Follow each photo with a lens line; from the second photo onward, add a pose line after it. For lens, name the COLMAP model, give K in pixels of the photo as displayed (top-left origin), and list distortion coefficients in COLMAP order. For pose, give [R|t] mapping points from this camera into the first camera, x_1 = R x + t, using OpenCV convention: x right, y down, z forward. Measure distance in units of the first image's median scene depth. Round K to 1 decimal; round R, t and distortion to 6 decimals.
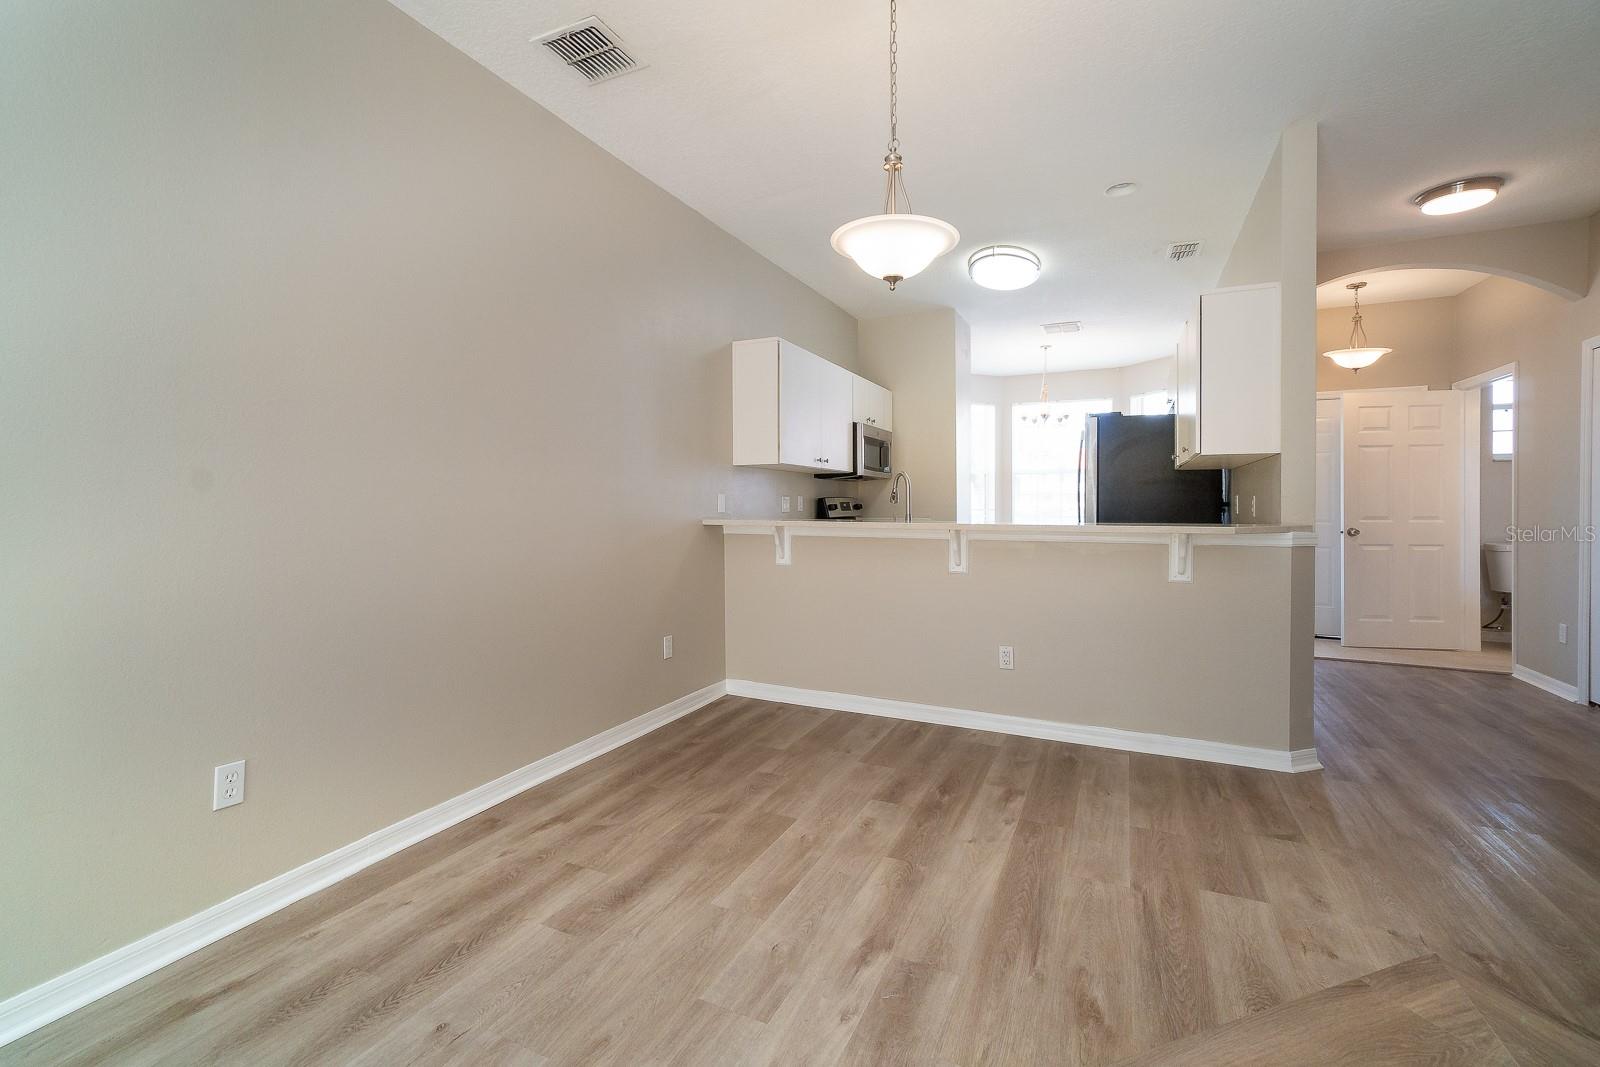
lens RADIAL K [[712.3, 0, 798.3], [0, 712.3, 519.8], [0, 0, 1]] dist [-0.002456, 0.001094]
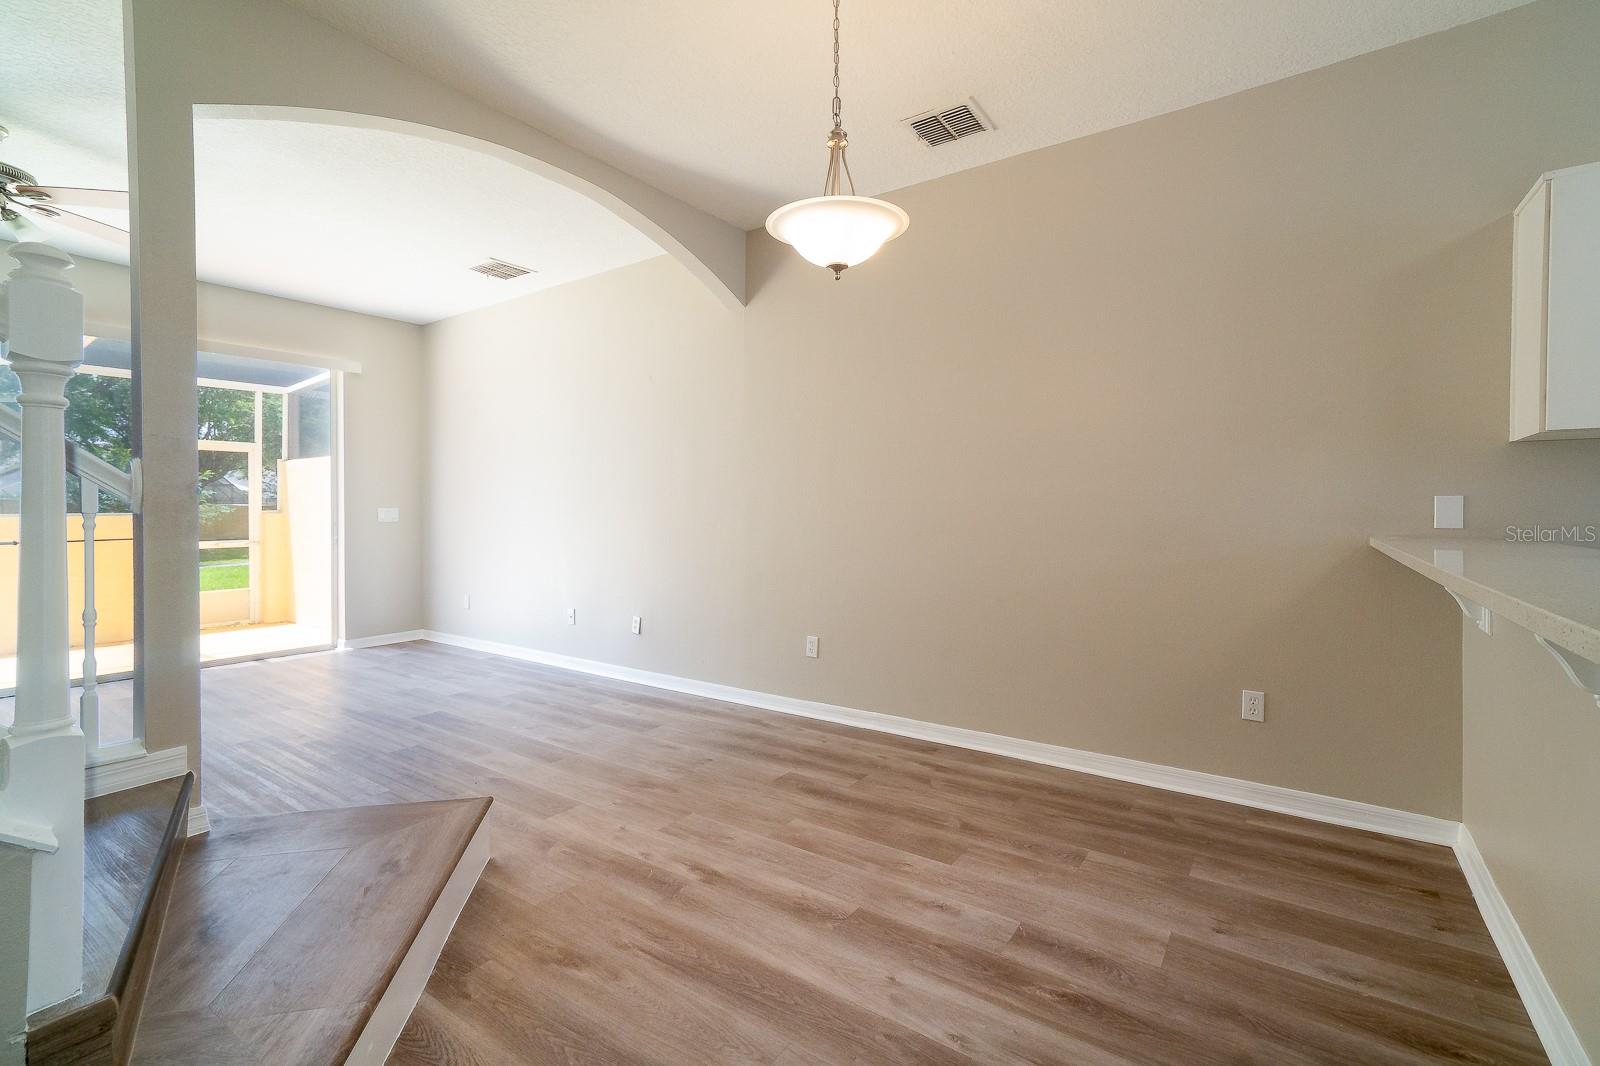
lens RADIAL K [[712.3, 0, 798.8], [0, 712.3, 523.4], [0, 0, 1]] dist [-0.002456, 0.001094]
pose [[-0.173465, 0.019579, -0.984645, 0.922545], [-0.022119, 0.999473, 0.023771, -0.024701], [0.984592, 0.025903, -0.172941, 0.979382]]
